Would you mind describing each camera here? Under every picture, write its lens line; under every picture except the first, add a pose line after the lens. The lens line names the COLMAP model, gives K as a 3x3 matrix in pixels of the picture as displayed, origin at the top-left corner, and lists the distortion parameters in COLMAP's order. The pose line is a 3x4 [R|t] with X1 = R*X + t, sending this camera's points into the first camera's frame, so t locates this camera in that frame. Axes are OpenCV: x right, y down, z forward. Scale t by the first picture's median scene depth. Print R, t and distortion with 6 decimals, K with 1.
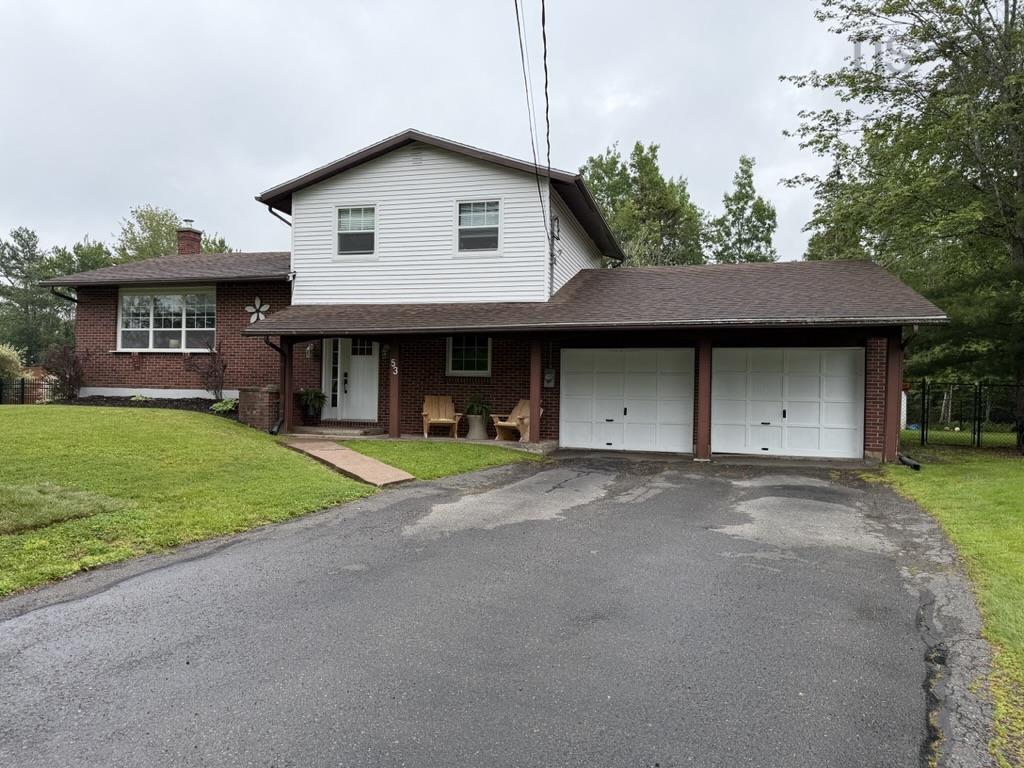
lens RADIAL K [[724.8, 0, 512.0], [0, 724.8, 384.0], [0, 0, 1]] dist [0.111180, -0.193449]
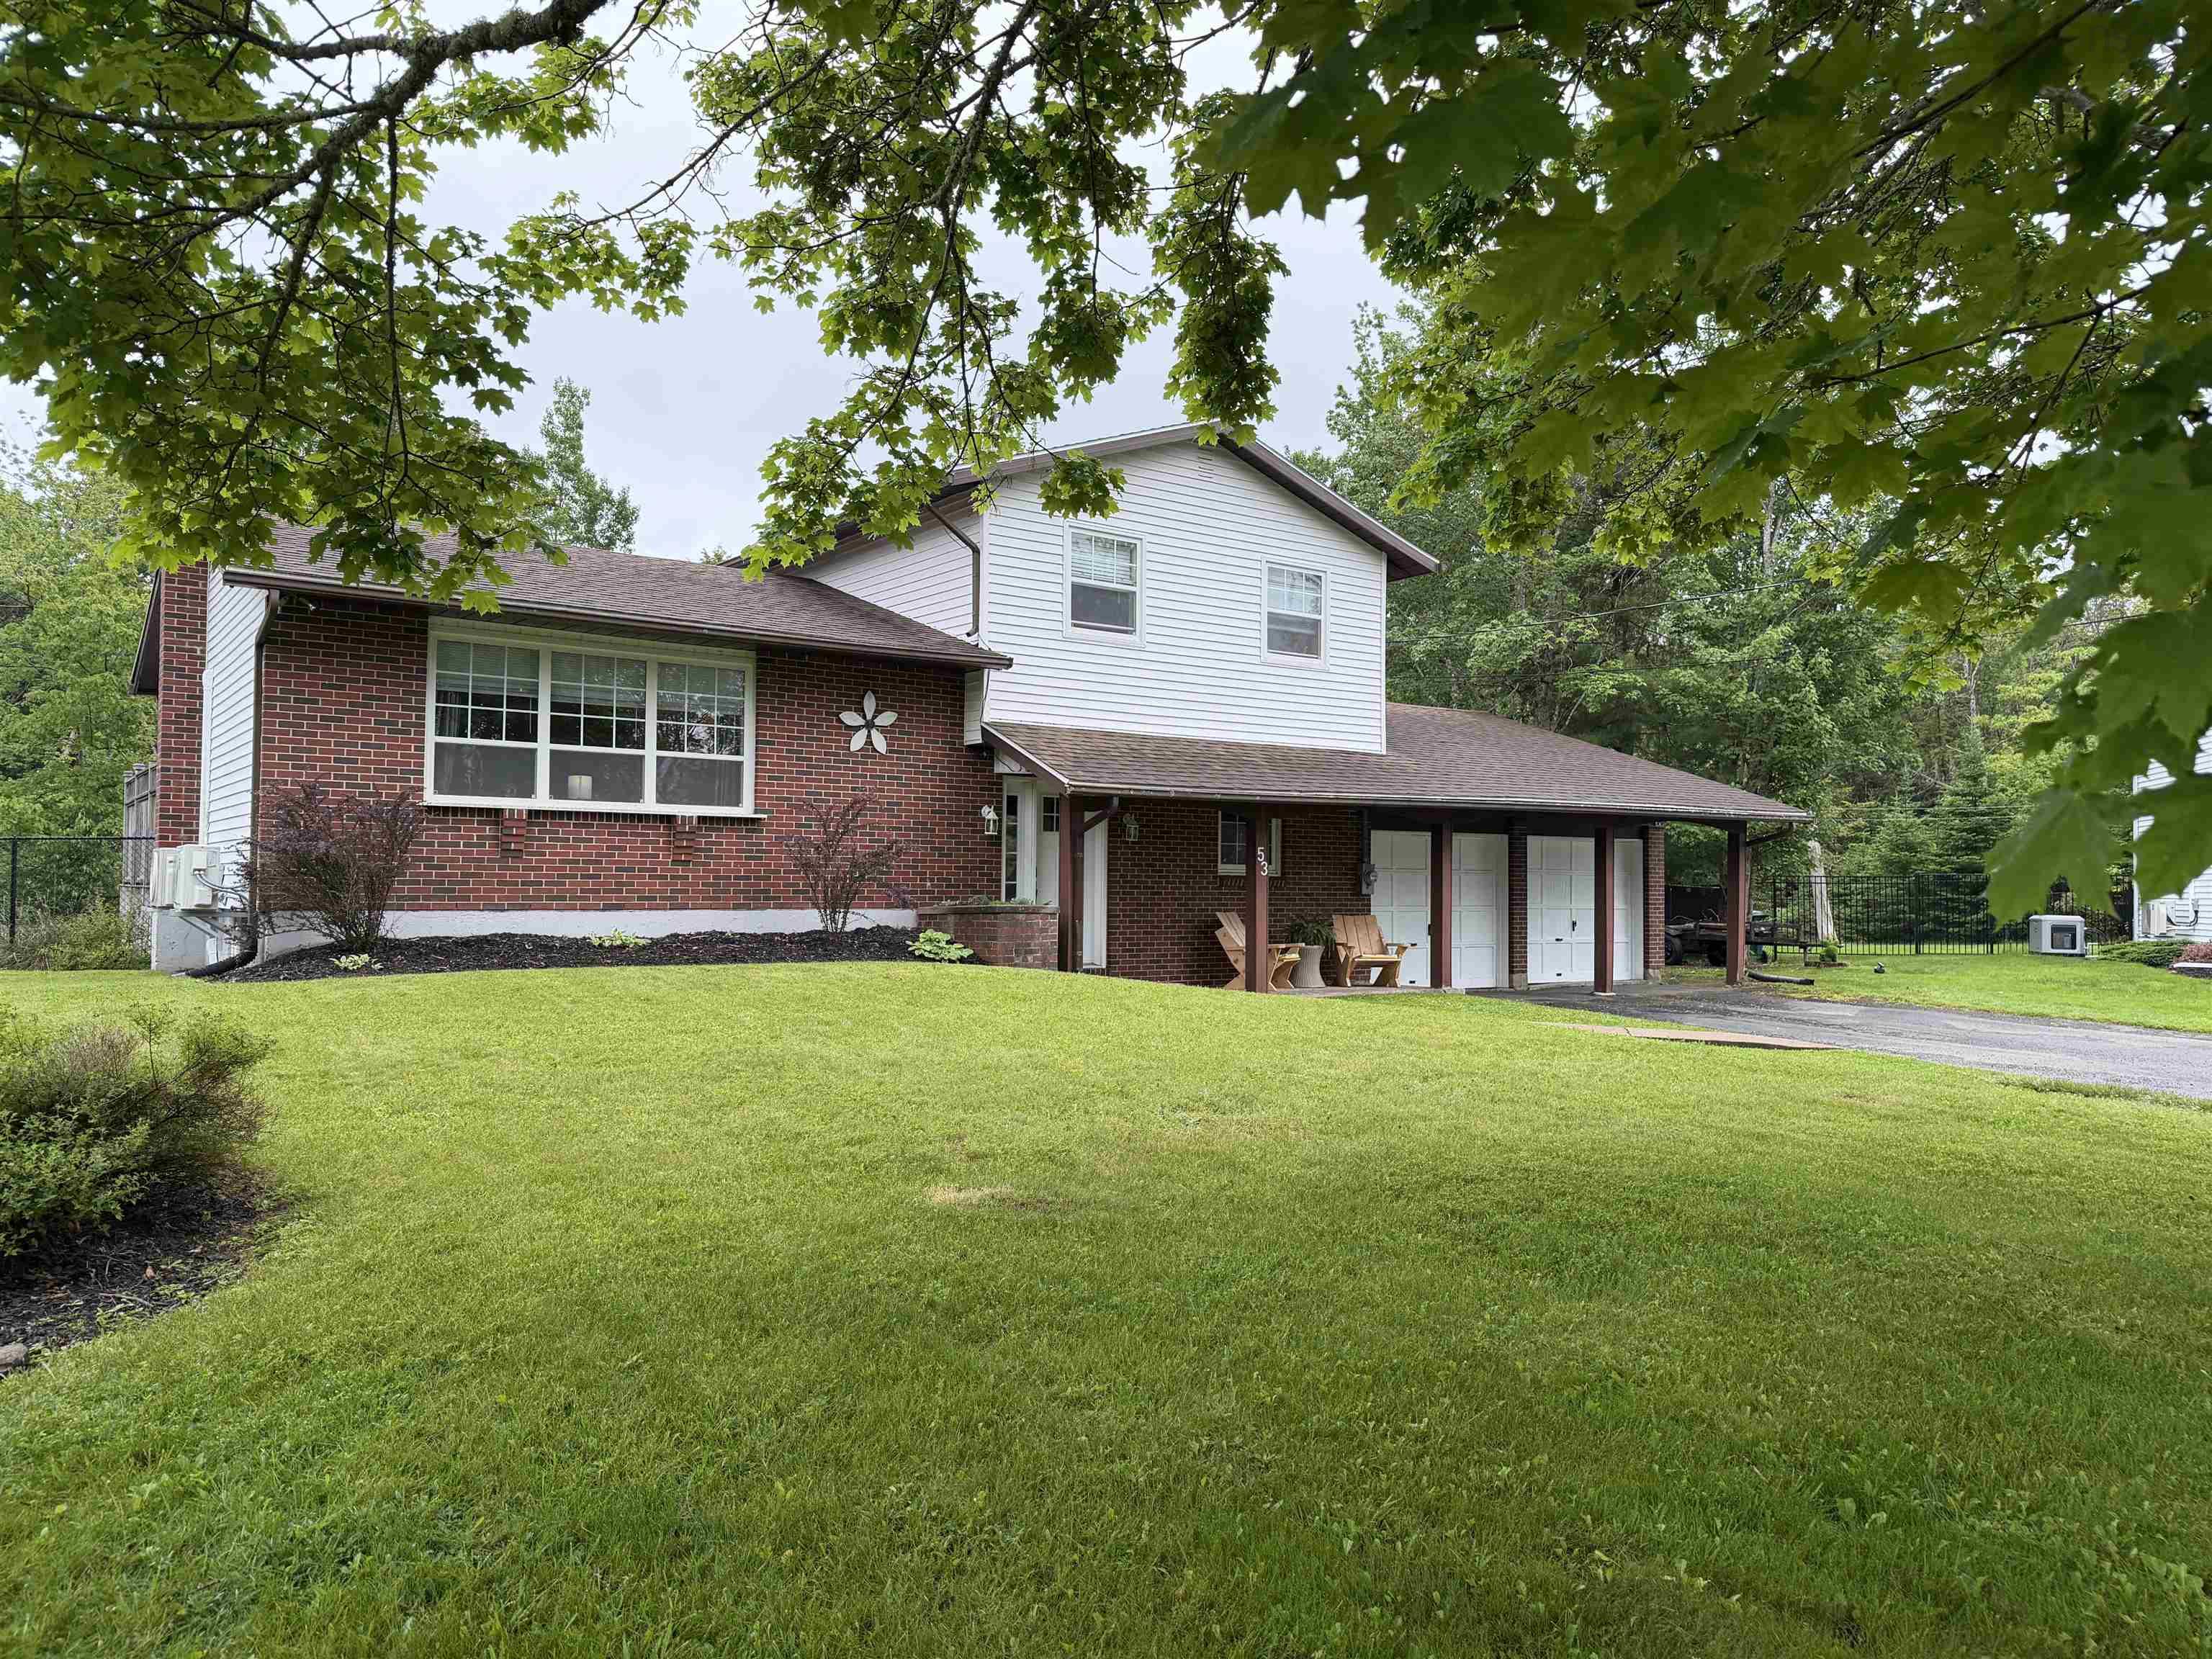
lens RADIAL K [[1565.6, 0, 1106.0], [0, 1565.6, 829.5], [0, 0, 1]] dist [0.111180, -0.193449]
pose [[0.610168, 0.018620, 0.792053, -1.025576], [-0.001229, 0.999745, -0.022556, -0.017869], [-0.792271, 0.012789, 0.610035, 0.341847]]
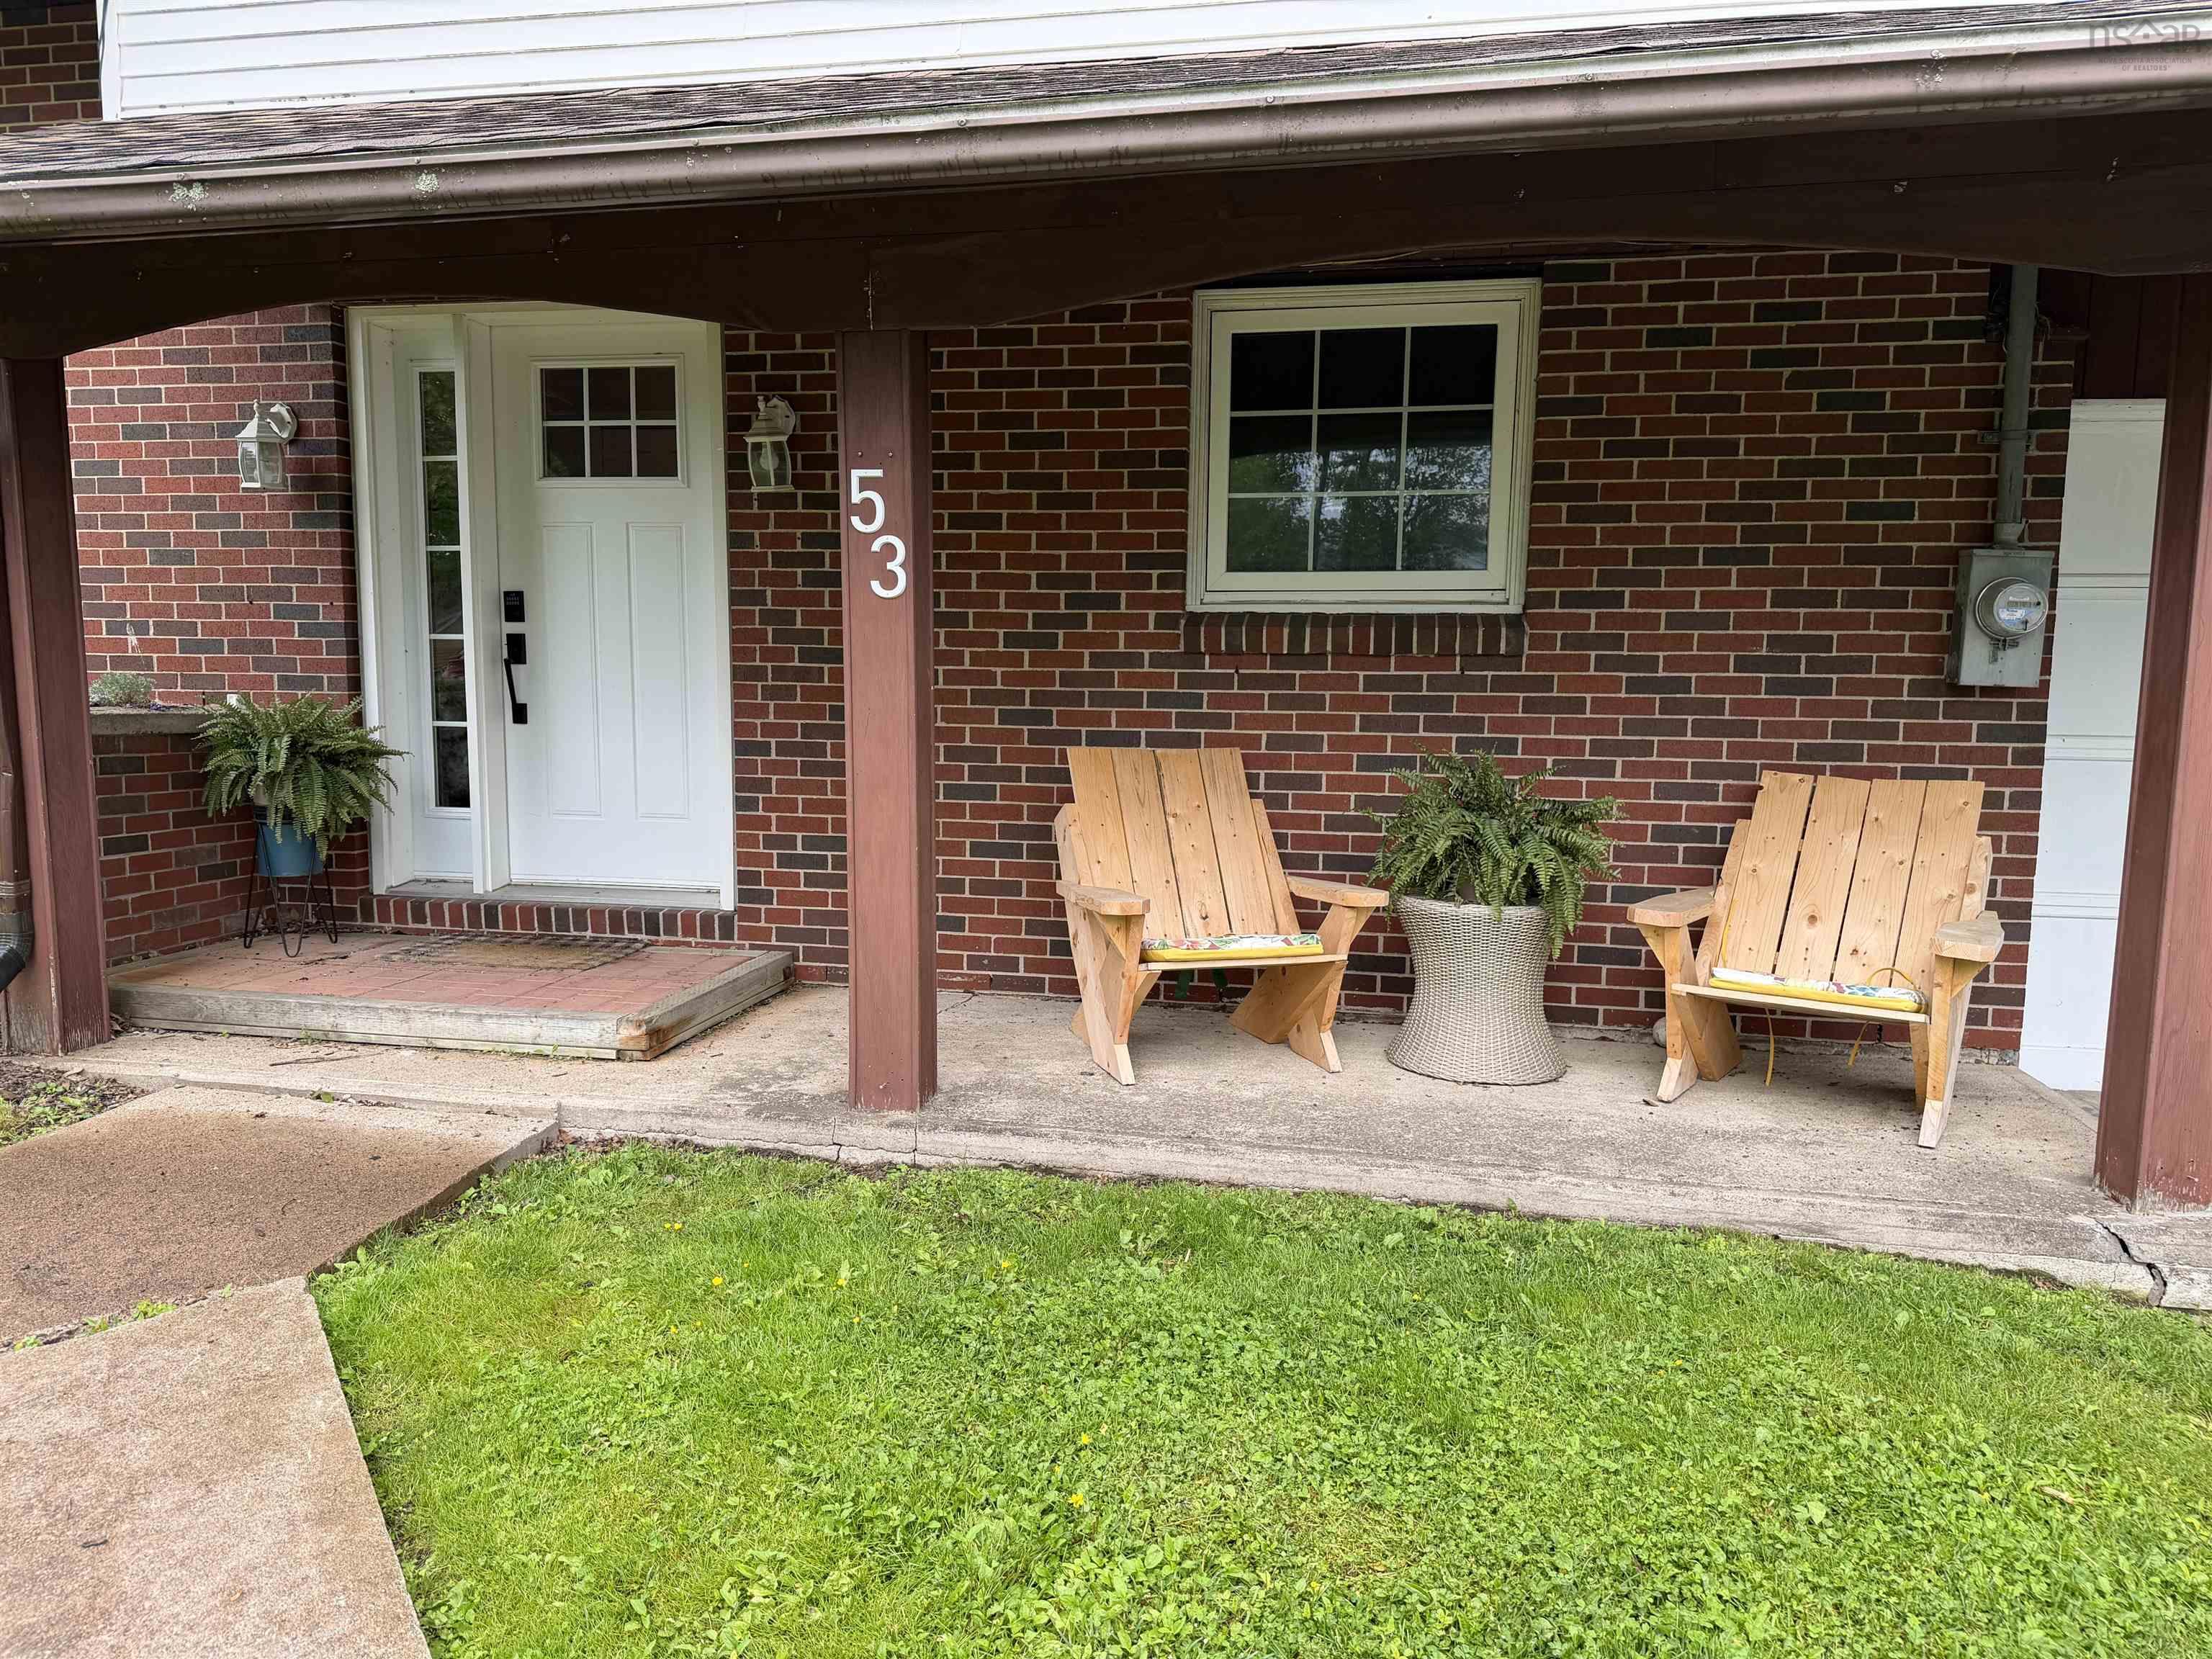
lens RADIAL K [[1533.7, 0, 1106.0], [0, 1533.7, 829.5], [0, 0, 1]] dist [0.030210, -0.043533]
pose [[0.997048, -0.017359, 0.074795, -0.127759], [0.007459, 0.991399, 0.130662, -0.007485], [-0.076420, -0.129718, 0.988602, 0.663215]]
